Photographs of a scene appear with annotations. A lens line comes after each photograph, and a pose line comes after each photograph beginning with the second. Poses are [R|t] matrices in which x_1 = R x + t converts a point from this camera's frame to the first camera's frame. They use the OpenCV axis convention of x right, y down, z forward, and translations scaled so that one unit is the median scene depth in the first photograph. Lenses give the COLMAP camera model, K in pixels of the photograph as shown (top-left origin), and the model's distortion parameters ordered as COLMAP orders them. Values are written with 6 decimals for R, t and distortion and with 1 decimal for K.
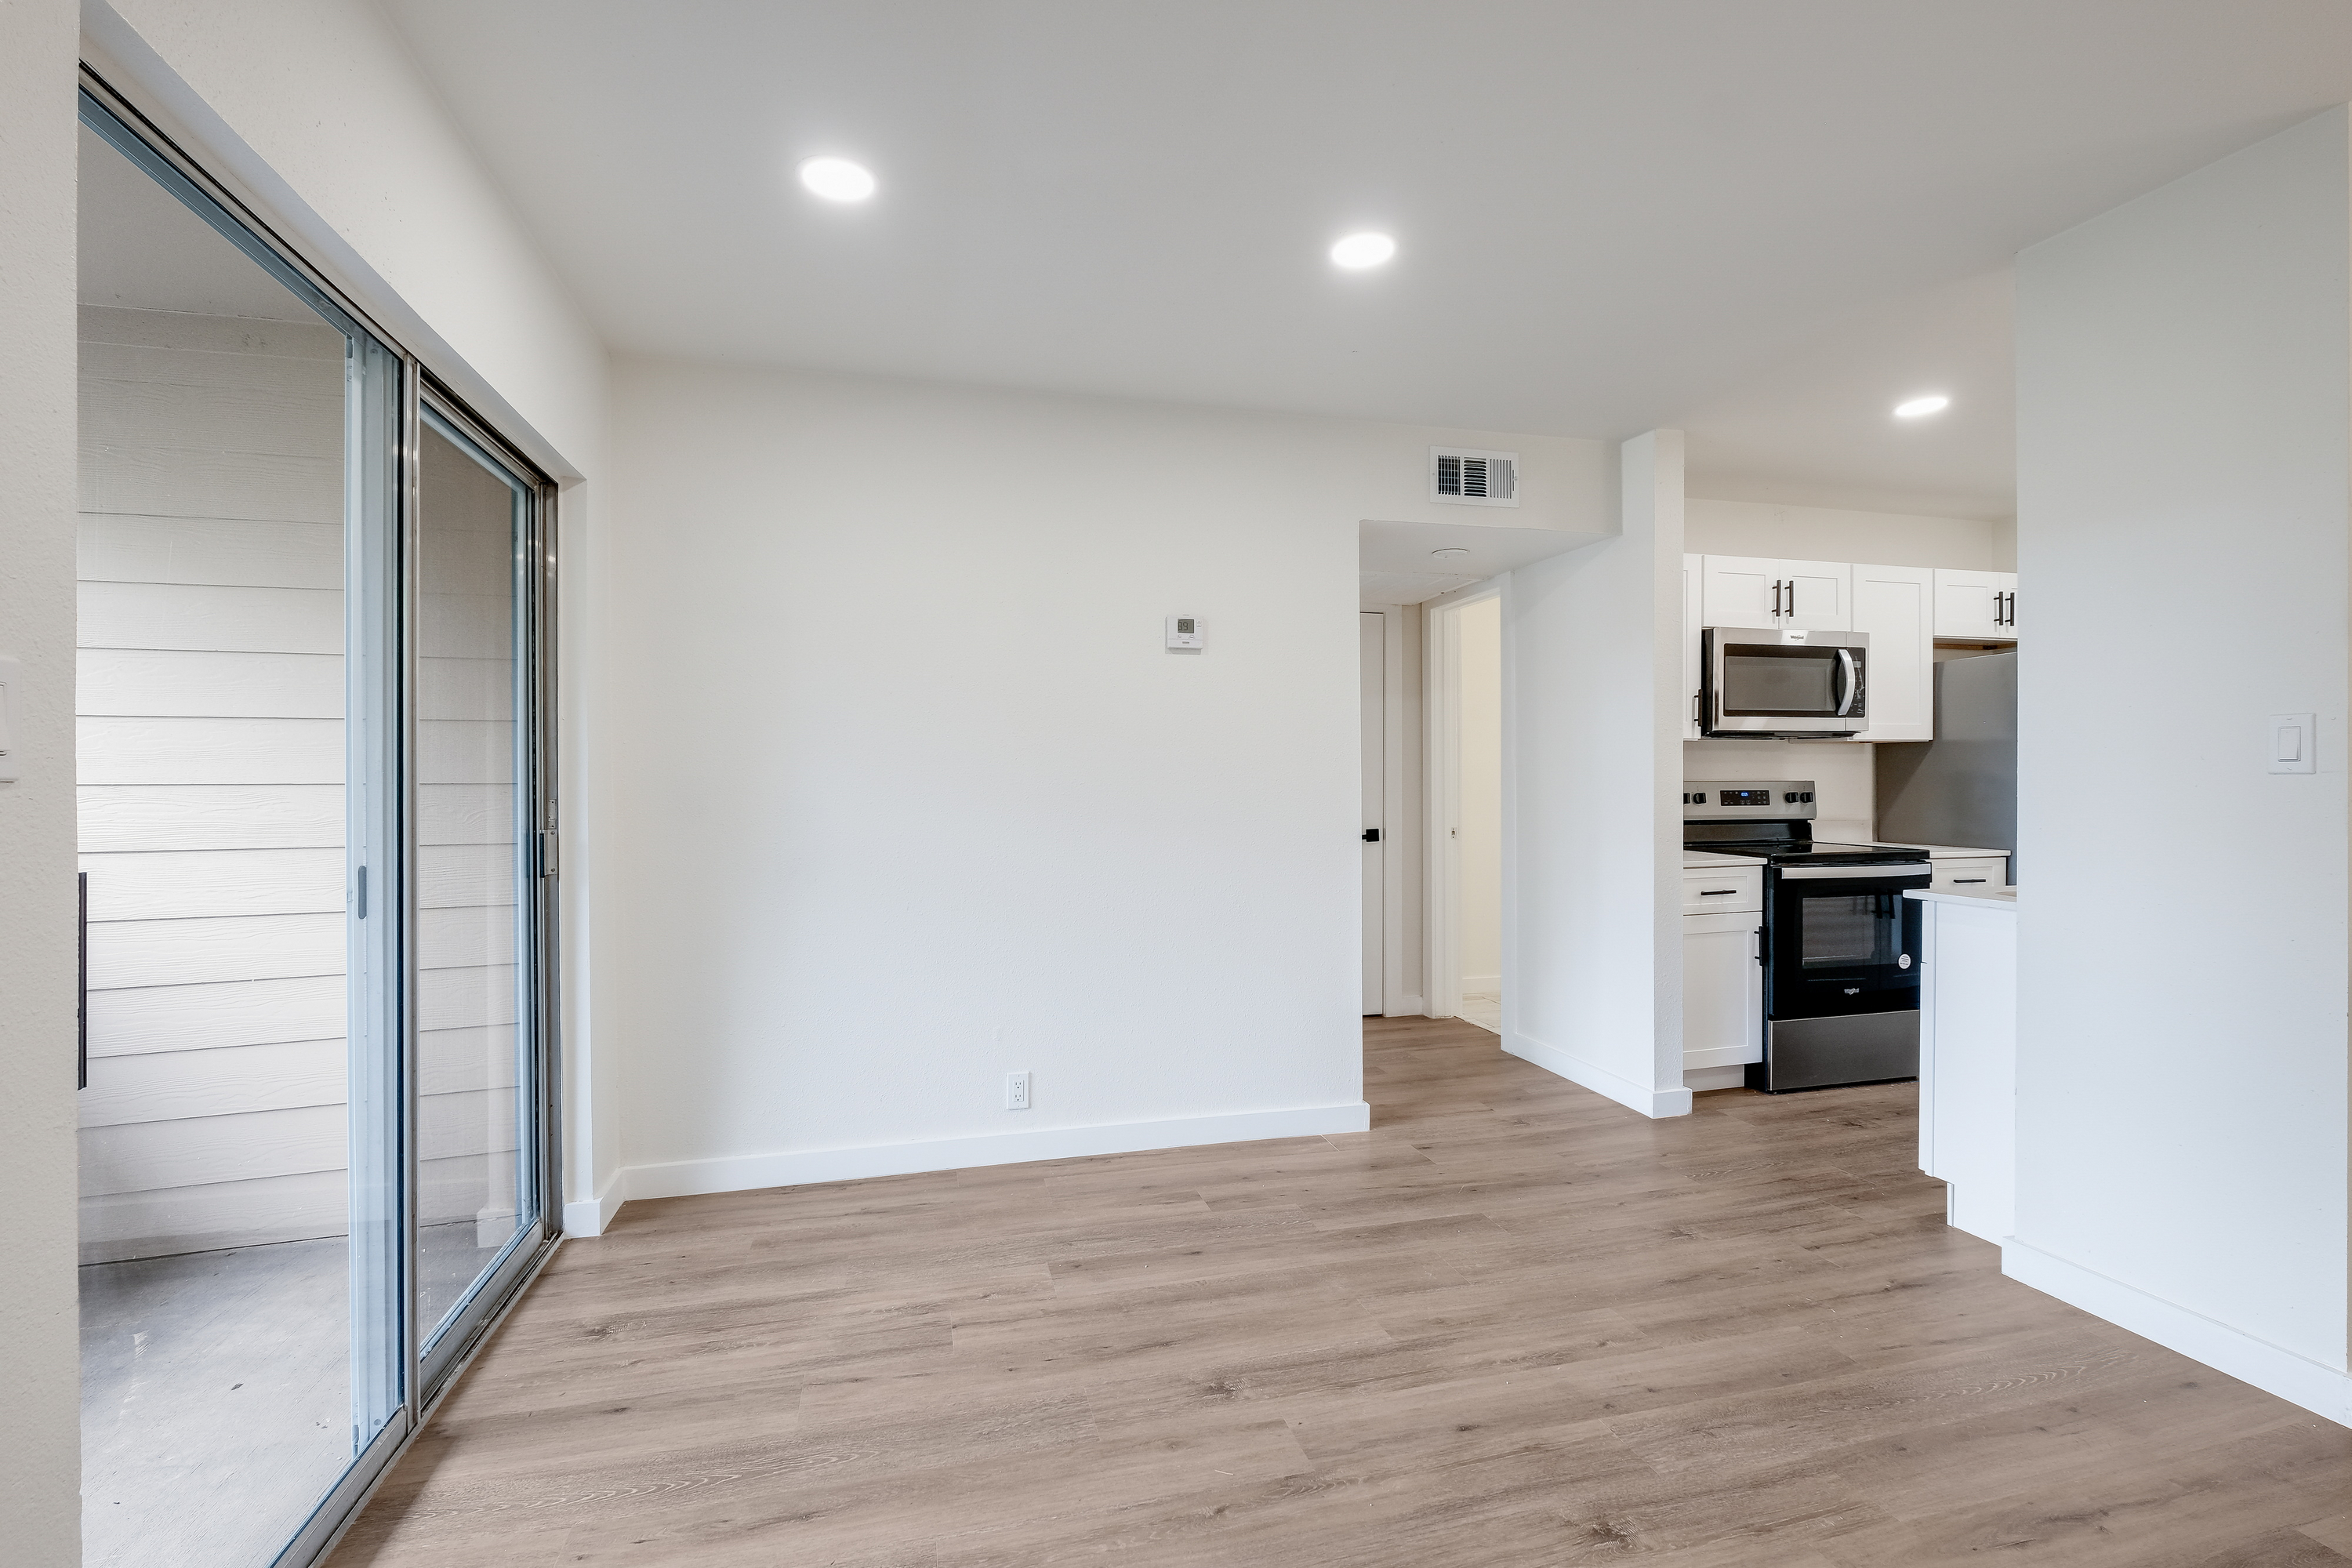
lens RADIAL K [[1054.8, 0, 1186.9], [0, 1054.8, 789.4], [0, 0, 1]] dist [-0.003228, -0.000422]
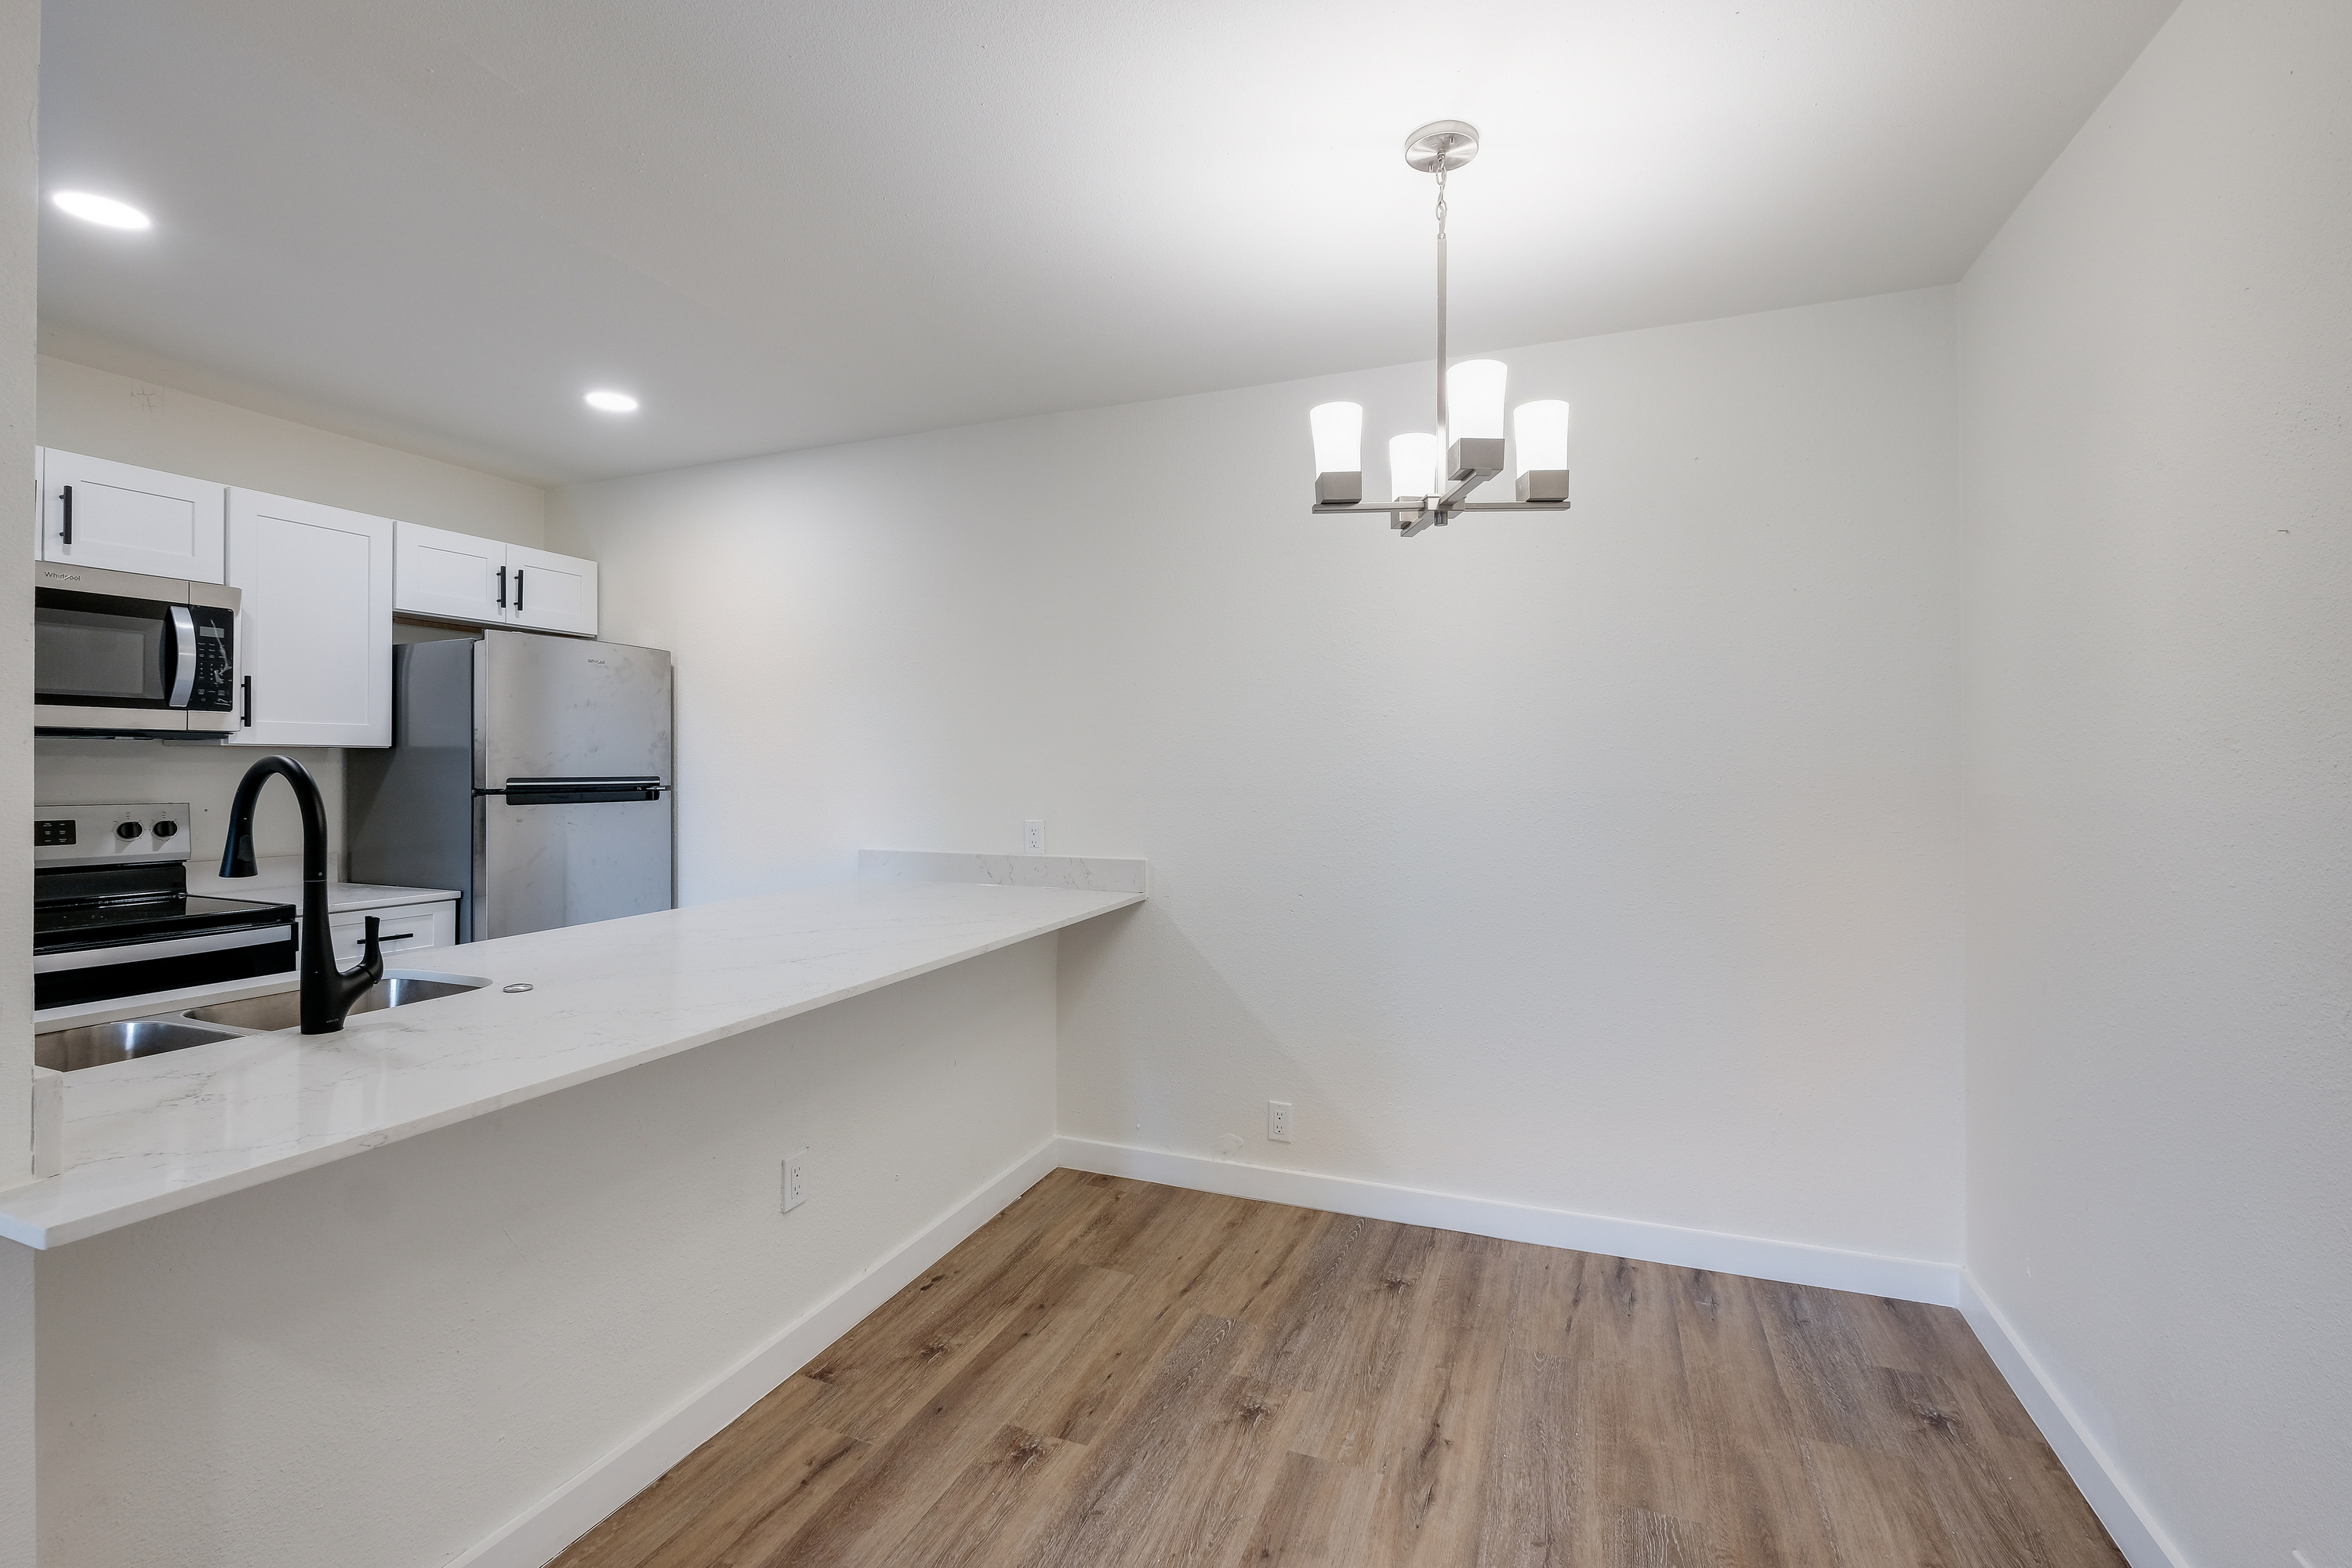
lens RADIAL K [[1054.8, 0, 1150.8], [0, 1054.8, 764.2], [0, 0, 1]] dist [-0.003228, -0.000422]
pose [[0.607908, 0.011023, 0.793931, 0.440915], [0.016938, 0.999496, -0.026846, -0.005299], [-0.793827, 0.029767, 0.607415, 0.111531]]
